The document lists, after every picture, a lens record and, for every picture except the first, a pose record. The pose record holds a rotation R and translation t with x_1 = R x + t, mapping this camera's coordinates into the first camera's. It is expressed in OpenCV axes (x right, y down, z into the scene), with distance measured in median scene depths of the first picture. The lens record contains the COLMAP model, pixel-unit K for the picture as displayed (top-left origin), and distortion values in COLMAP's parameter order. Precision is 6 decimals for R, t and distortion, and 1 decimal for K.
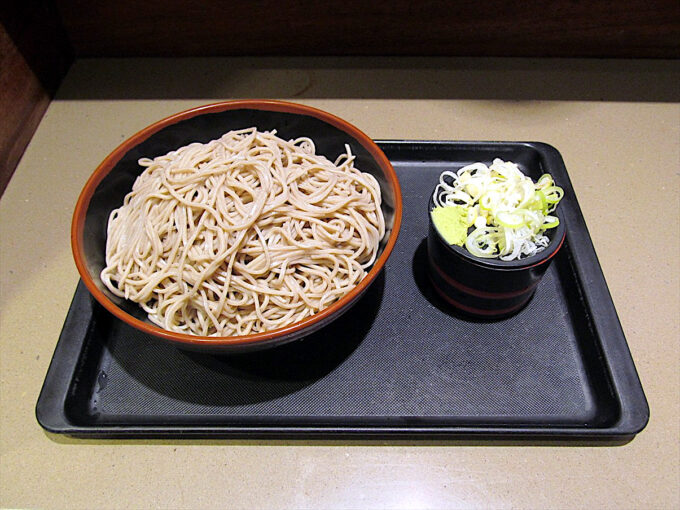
lens RADIAL K [[567.2, 0, 340.0], [0, 567.2, 255.0], [0, 0, 1]] dist [-0.076094, 0.041875]
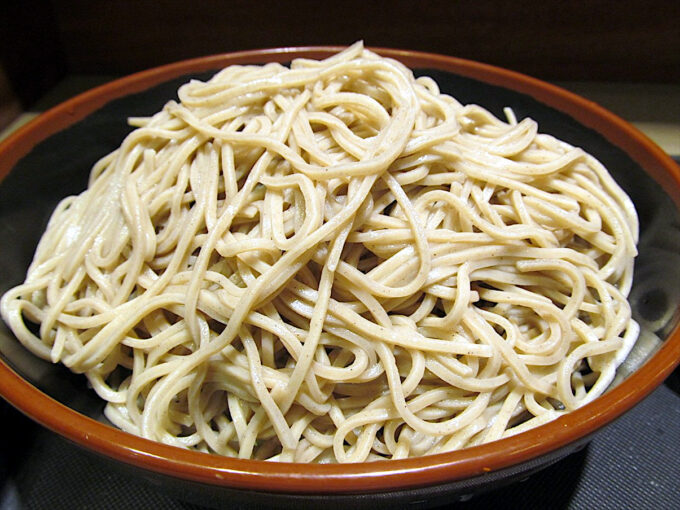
lens RADIAL K [[567.2, 0, 340.0], [0, 567.2, 255.0], [0, 0, 1]] dist [-0.076094, 0.041875]
pose [[0.999745, 0.019623, -0.011214, -0.173830], [-0.021696, 0.972271, -0.232850, 0.093036], [0.006334, 0.233034, 0.972448, 0.599526]]
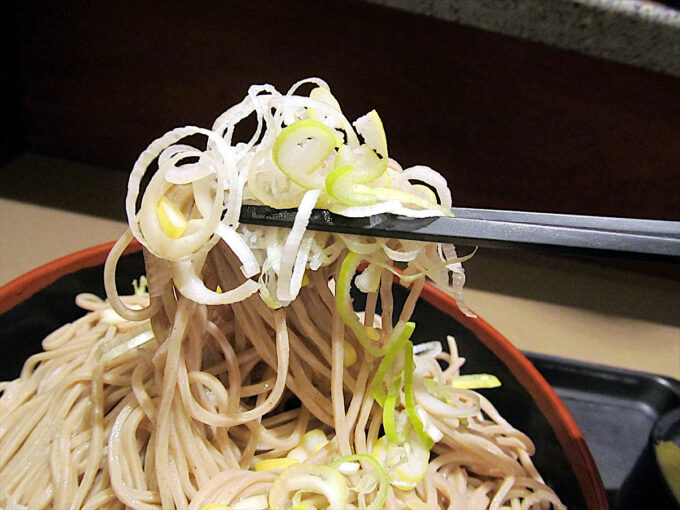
lens RADIAL K [[558.2, 0, 340.0], [0, 558.2, 255.0], [0, 0, 1]] dist [-0.044441, 0.000354]
pose [[0.977465, 0.188581, 0.094867, -0.204916], [-0.147163, 0.930927, -0.334242, -0.079348], [-0.151346, 0.312749, 0.937701, 0.546533]]
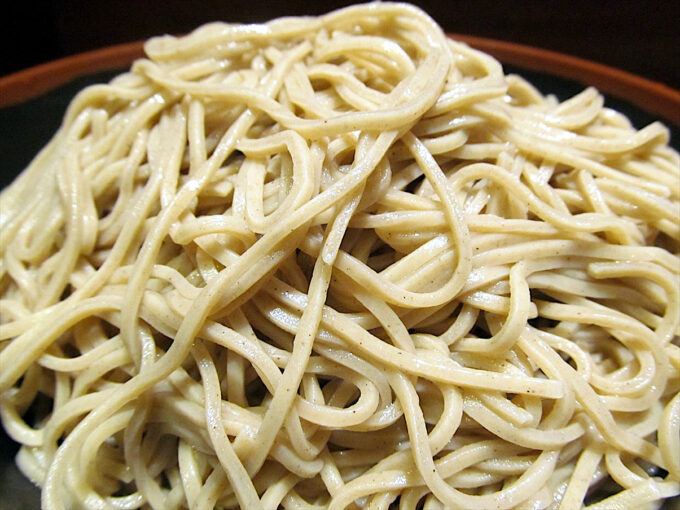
lens RADIAL K [[567.2, 0, 340.0], [0, 567.2, 255.0], [0, 0, 1]] dist [-0.076094, 0.041875]
pose [[0.998511, 0.042196, -0.034564, -0.169665], [-0.050307, 0.957330, -0.284584, 0.084803], [0.021081, 0.285899, 0.958028, 0.714811]]
